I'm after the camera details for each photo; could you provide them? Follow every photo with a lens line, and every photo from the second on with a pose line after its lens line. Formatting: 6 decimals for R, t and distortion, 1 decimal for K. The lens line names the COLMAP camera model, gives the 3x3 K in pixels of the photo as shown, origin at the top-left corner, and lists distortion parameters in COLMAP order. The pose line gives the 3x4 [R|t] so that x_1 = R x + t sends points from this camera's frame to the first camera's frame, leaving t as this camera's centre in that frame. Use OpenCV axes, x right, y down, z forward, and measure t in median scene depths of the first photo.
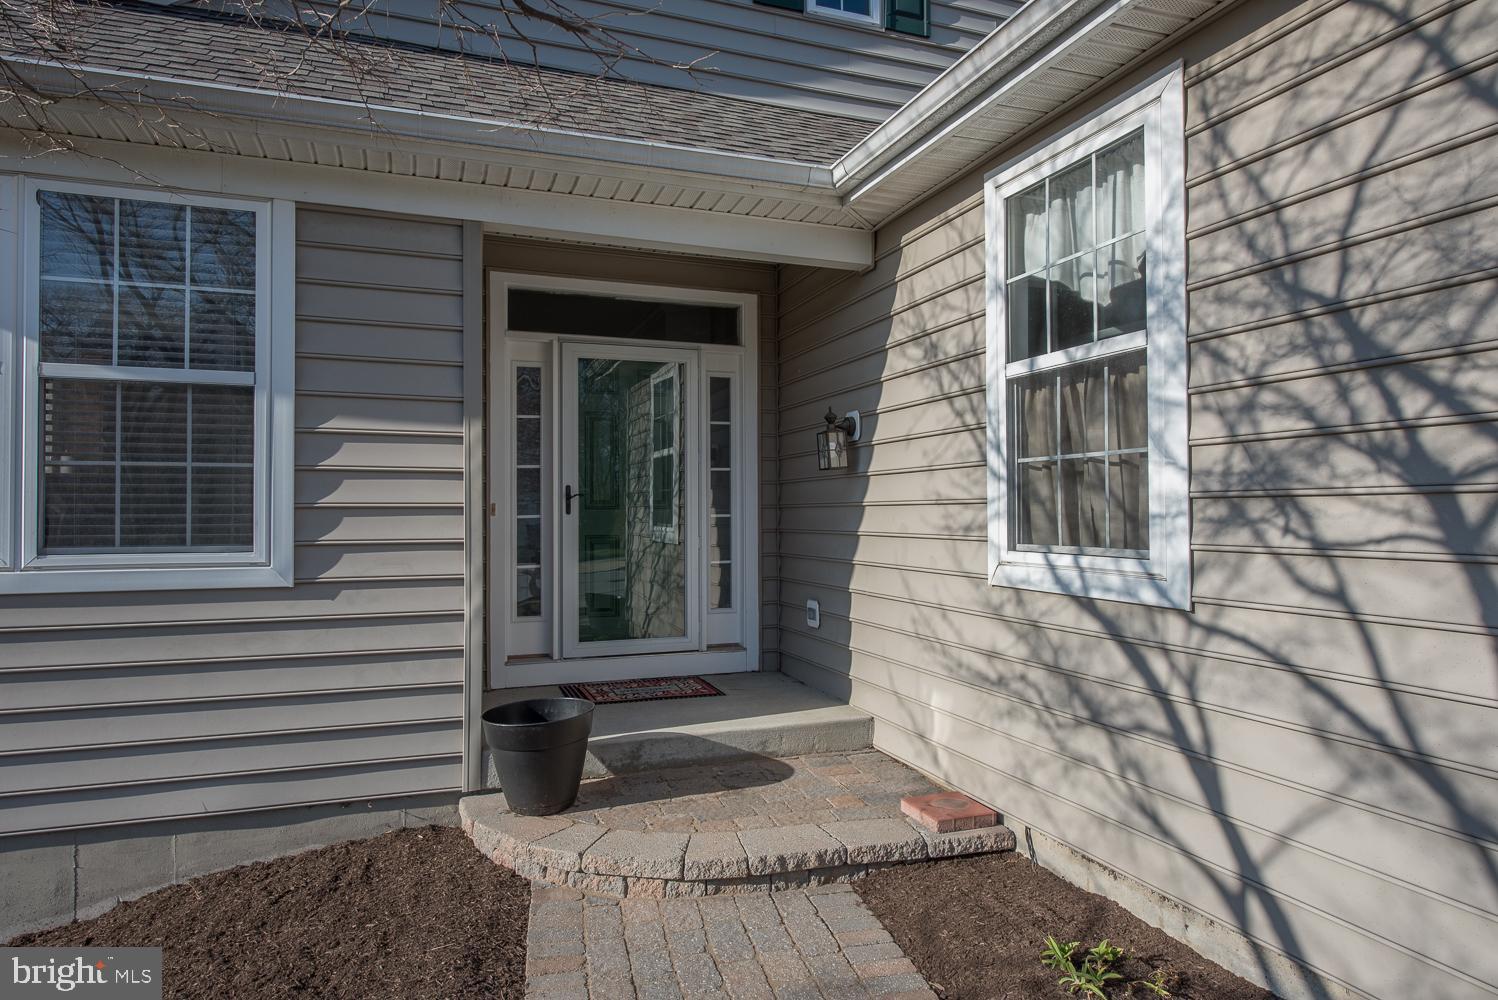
lens RADIAL K [[921.3, 0, 751.7], [0, 921.3, 497.0], [0, 0, 1]] dist [0.003532, 0.000849]
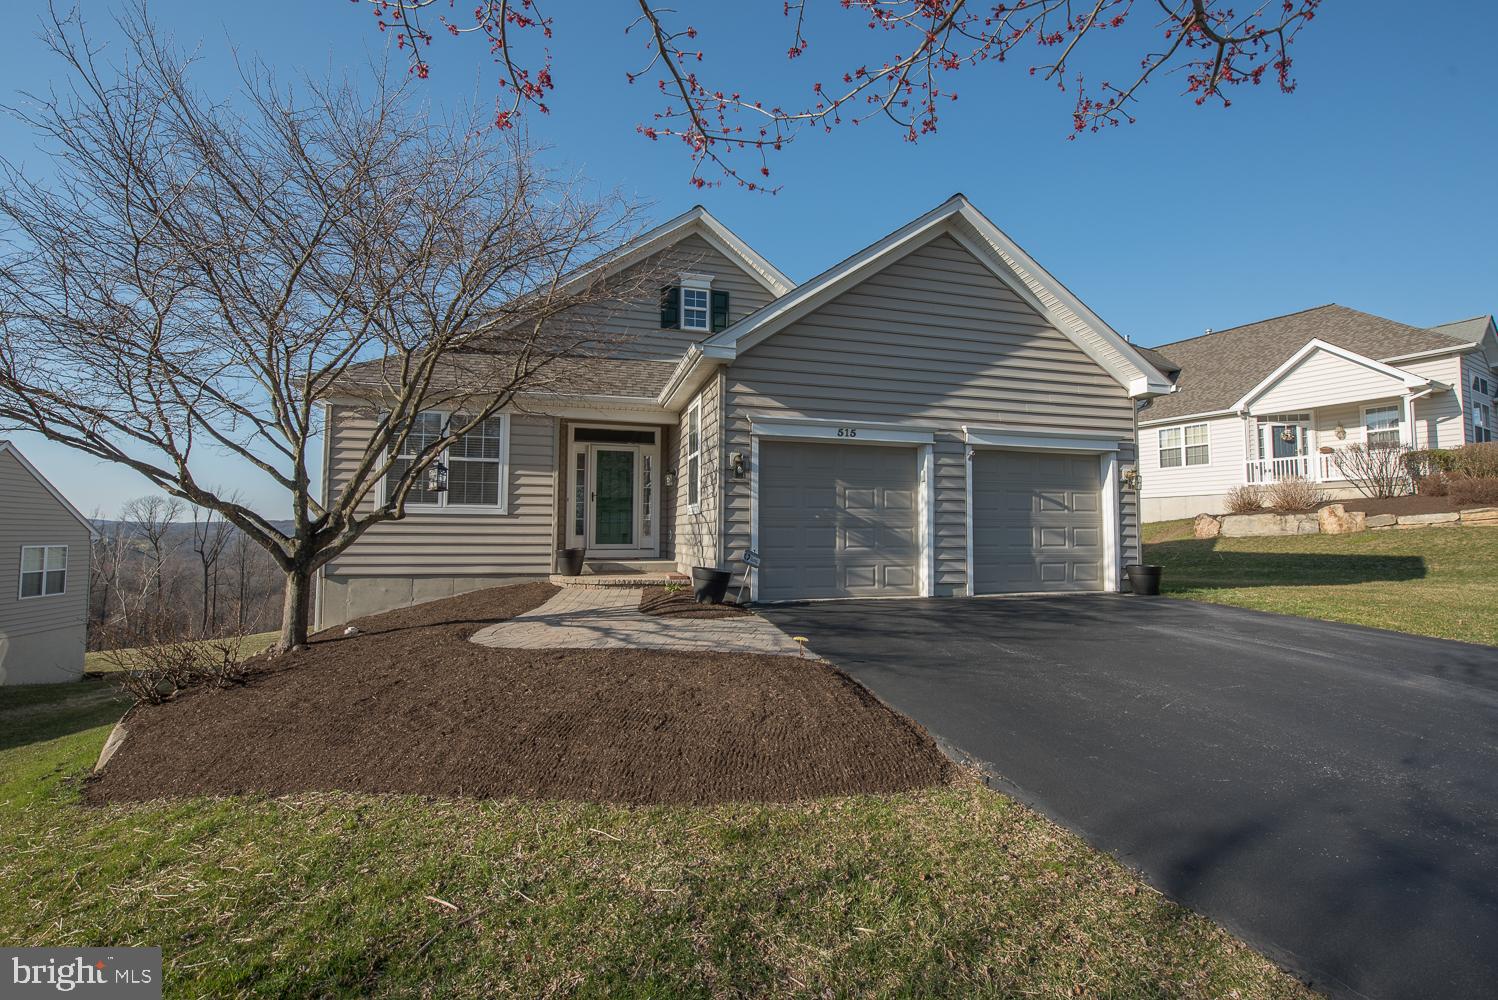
lens RADIAL K [[631.8, 0, 746.0], [0, 631.8, 503.0], [0, 0, 1]] dist [-0.010292, -0.000416]
pose [[0.996838, 0.007246, -0.079133, 0.652211], [-0.009429, 0.999584, -0.027255, 0.104545], [0.078903, 0.027915, 0.996491, -1.435080]]
